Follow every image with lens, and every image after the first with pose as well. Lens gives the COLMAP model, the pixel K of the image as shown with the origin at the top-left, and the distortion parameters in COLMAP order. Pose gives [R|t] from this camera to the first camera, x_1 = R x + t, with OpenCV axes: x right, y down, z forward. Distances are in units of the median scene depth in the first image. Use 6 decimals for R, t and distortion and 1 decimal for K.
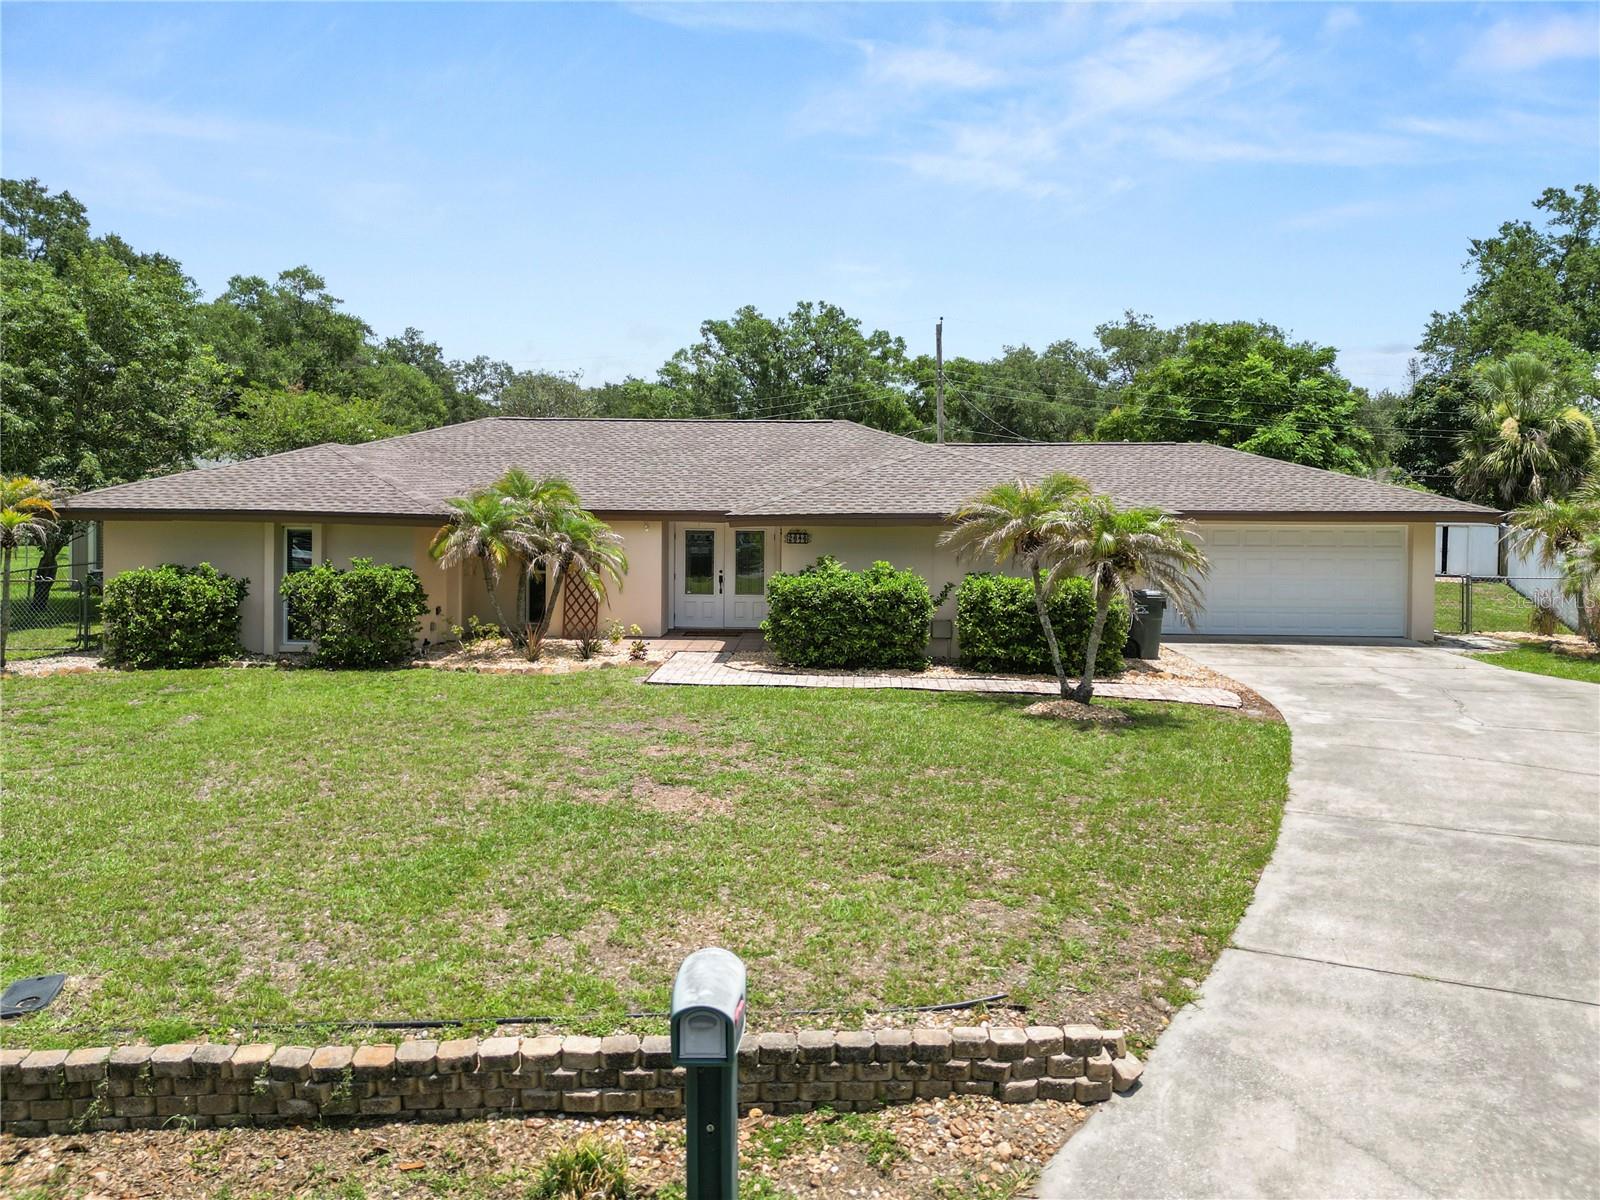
lens RADIAL K [[1149.1, 0, 800.0], [0, 1149.1, 600.0], [0, 0, 1]] dist [0.071286, -0.065663]
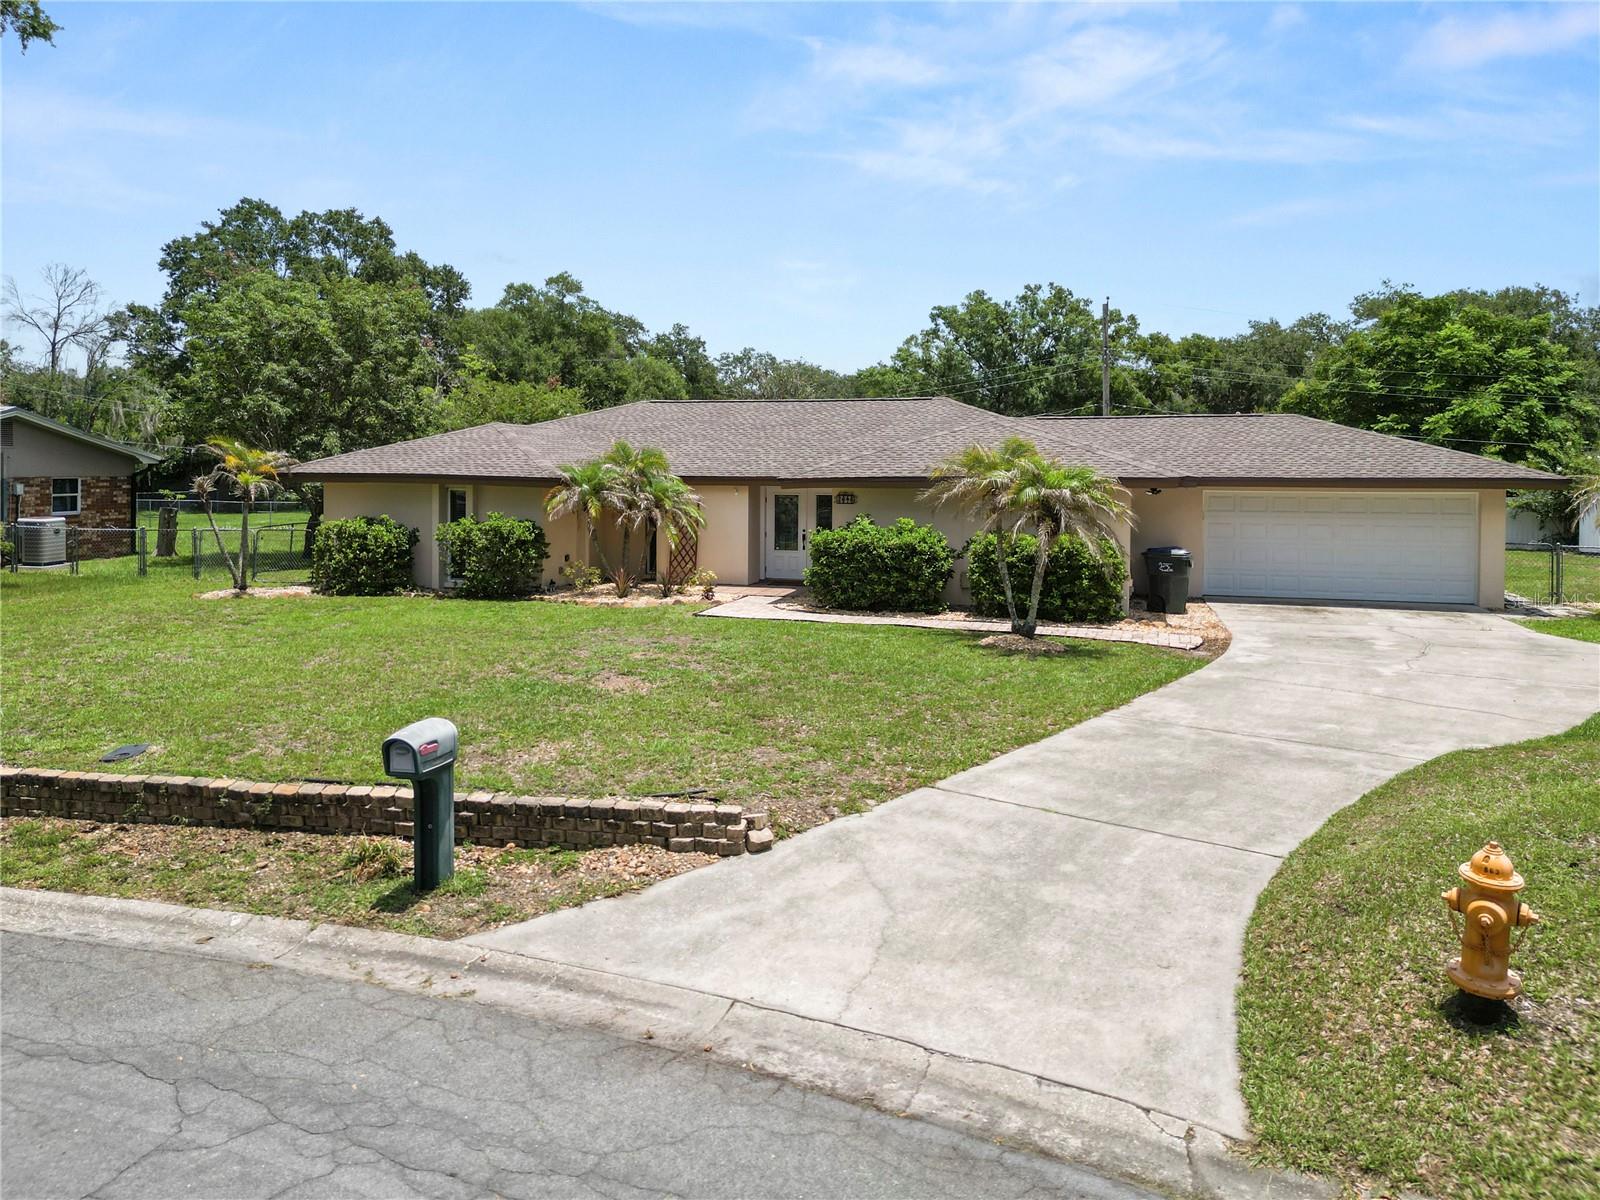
lens RADIAL K [[1121.5, 0, 800.0], [0, 1121.5, 600.0], [0, 0, 1]] dist [0.069880, -0.071129]
pose [[0.974047, 0.025196, -0.224938, 0.201994], [-0.021351, 0.999582, 0.019512, 0.025545], [0.225336, -0.014203, 0.974178, -0.108721]]
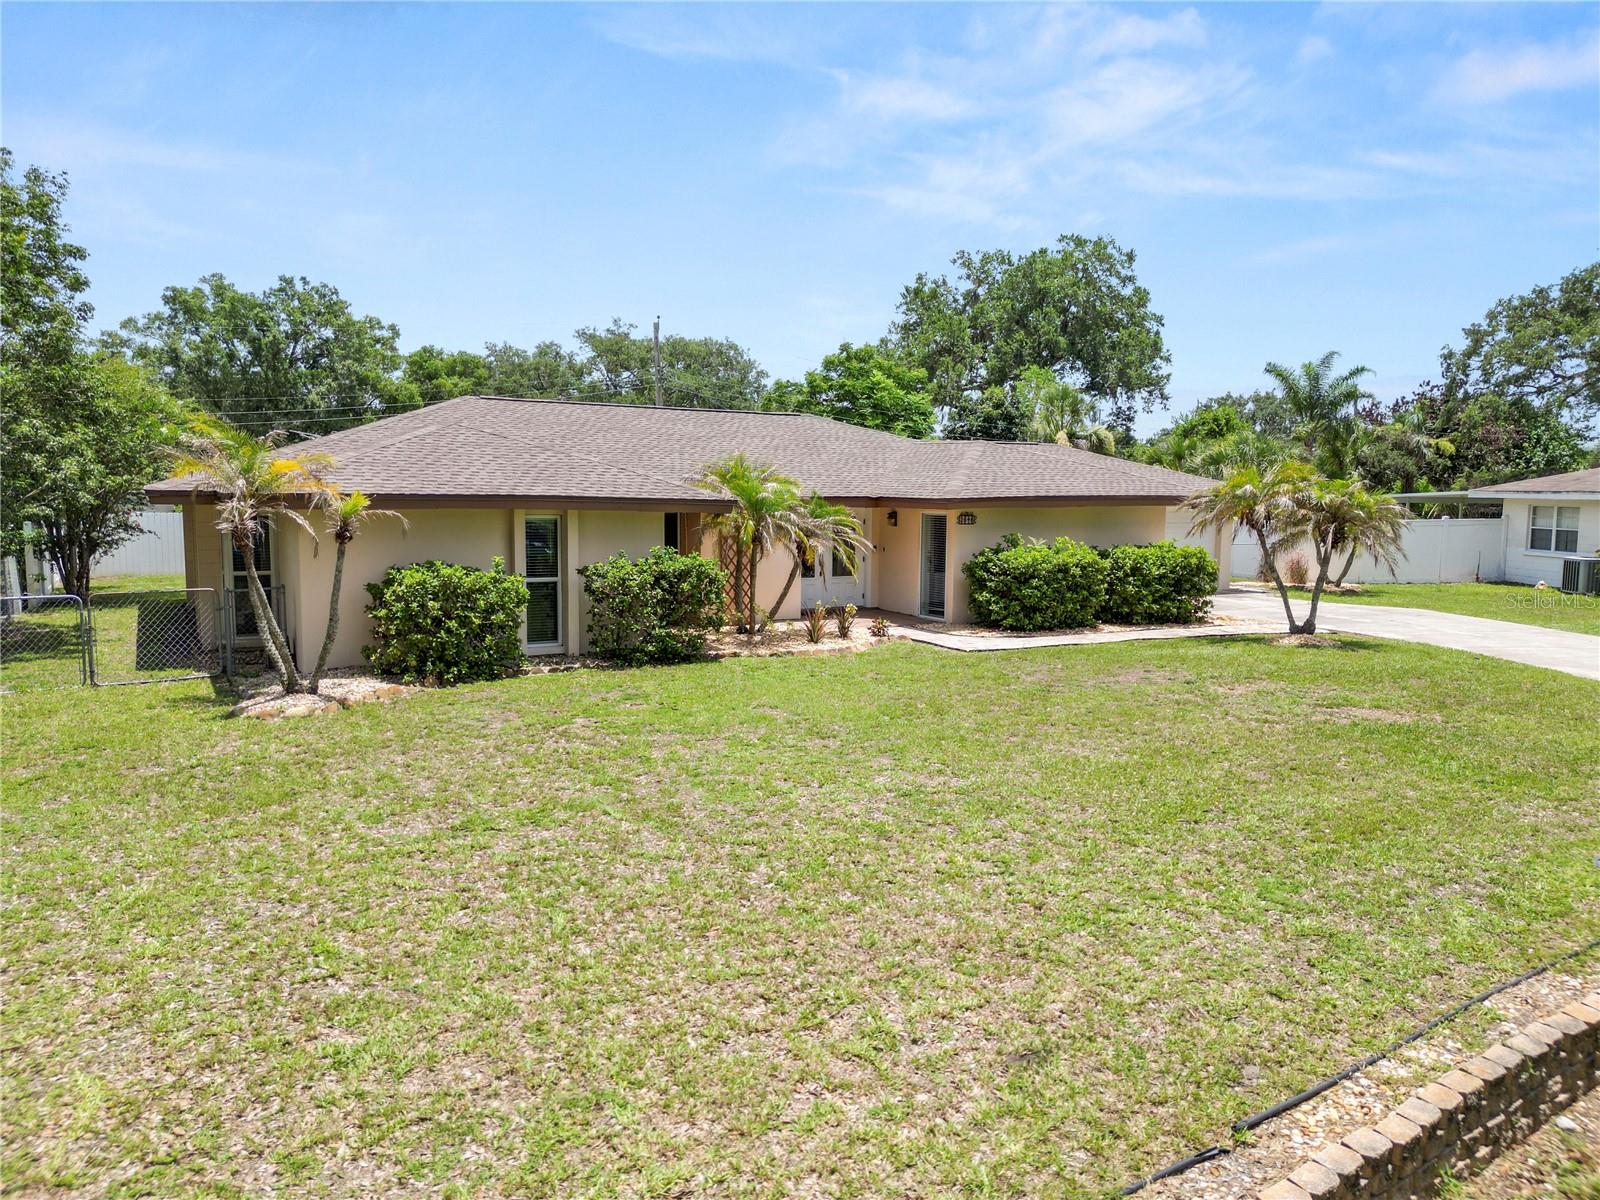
lens RADIAL K [[1149.1, 0, 800.0], [0, 1149.1, 600.0], [0, 0, 1]] dist [0.071286, -0.065663]
pose [[0.864252, -0.043434, 0.501180, -0.691290], [0.043885, 0.998977, 0.010897, 0.005587], [-0.501141, 0.012577, 0.865274, 0.096444]]
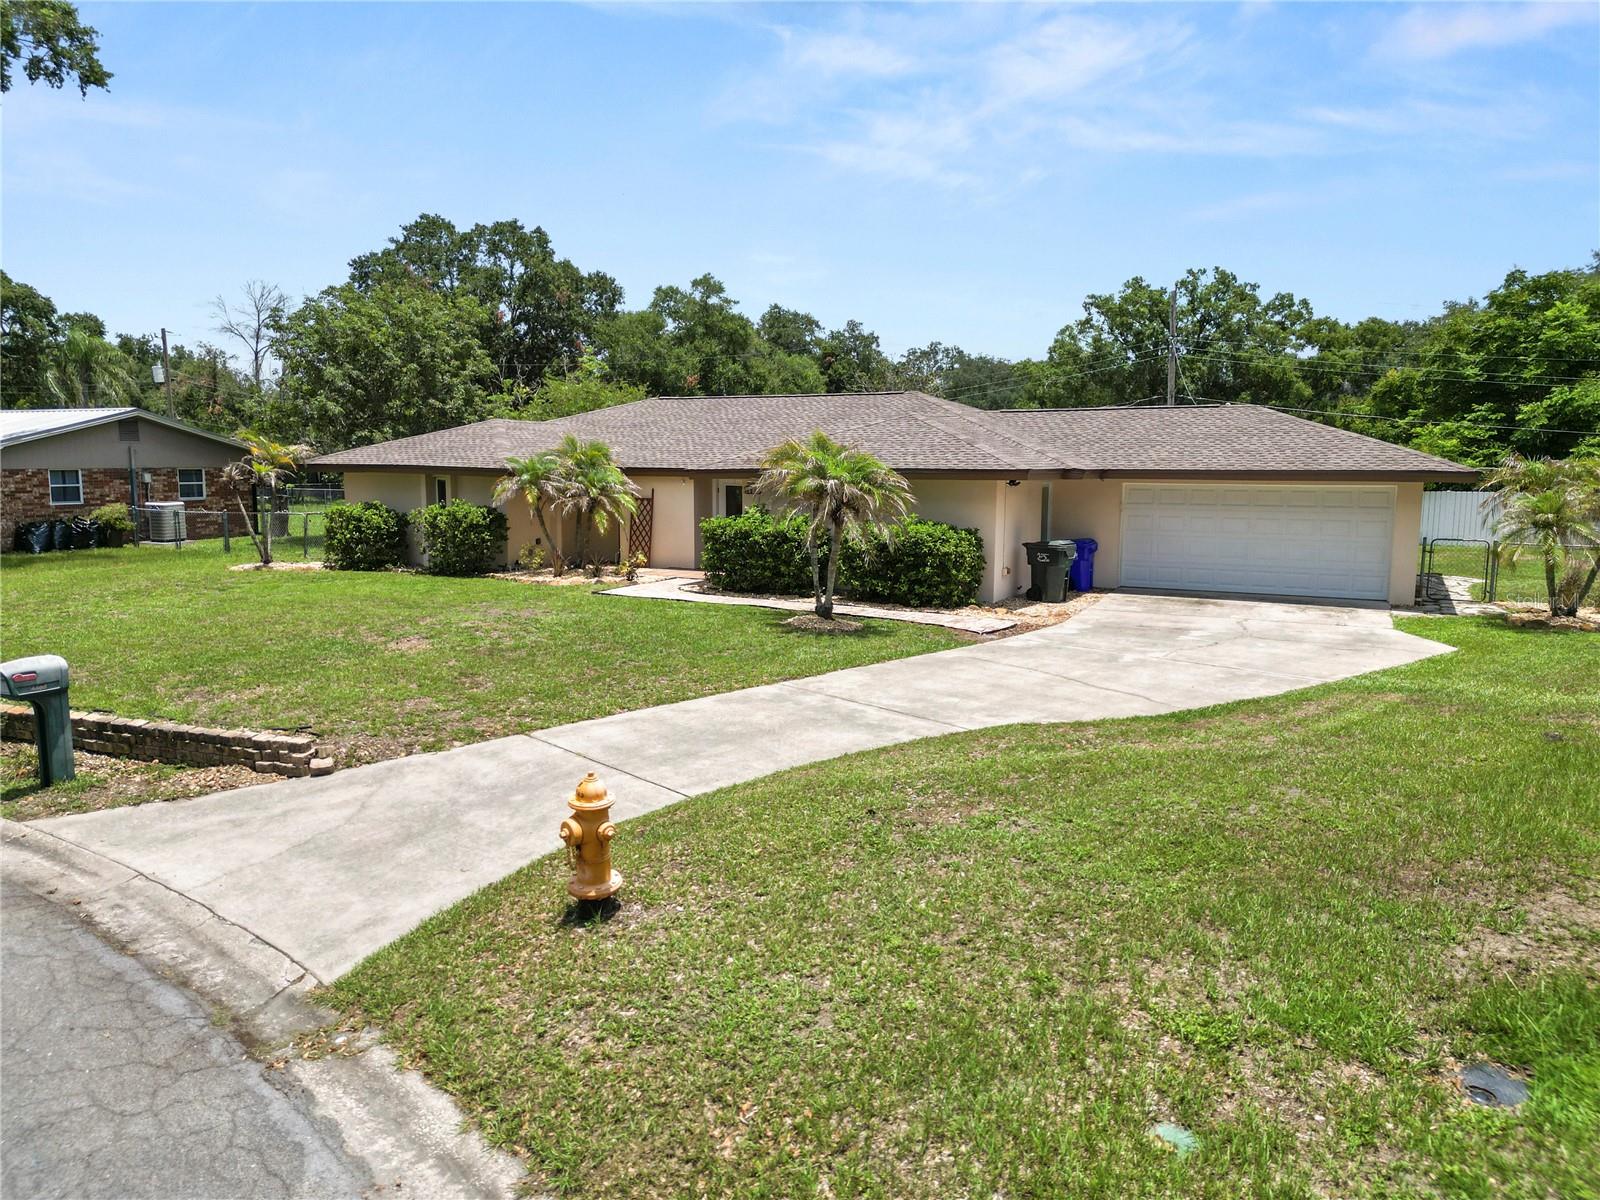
lens RADIAL K [[1057.4, 0, 799.2], [0, 1057.4, 706.2], [0, 0, 1]] dist [0.054721, -0.050904]
pose [[0.915805, 0.088761, -0.391692, 0.497407], [-0.039173, 0.990364, 0.132835, 0.023532], [0.399708, -0.106307, 0.910457, -0.053078]]
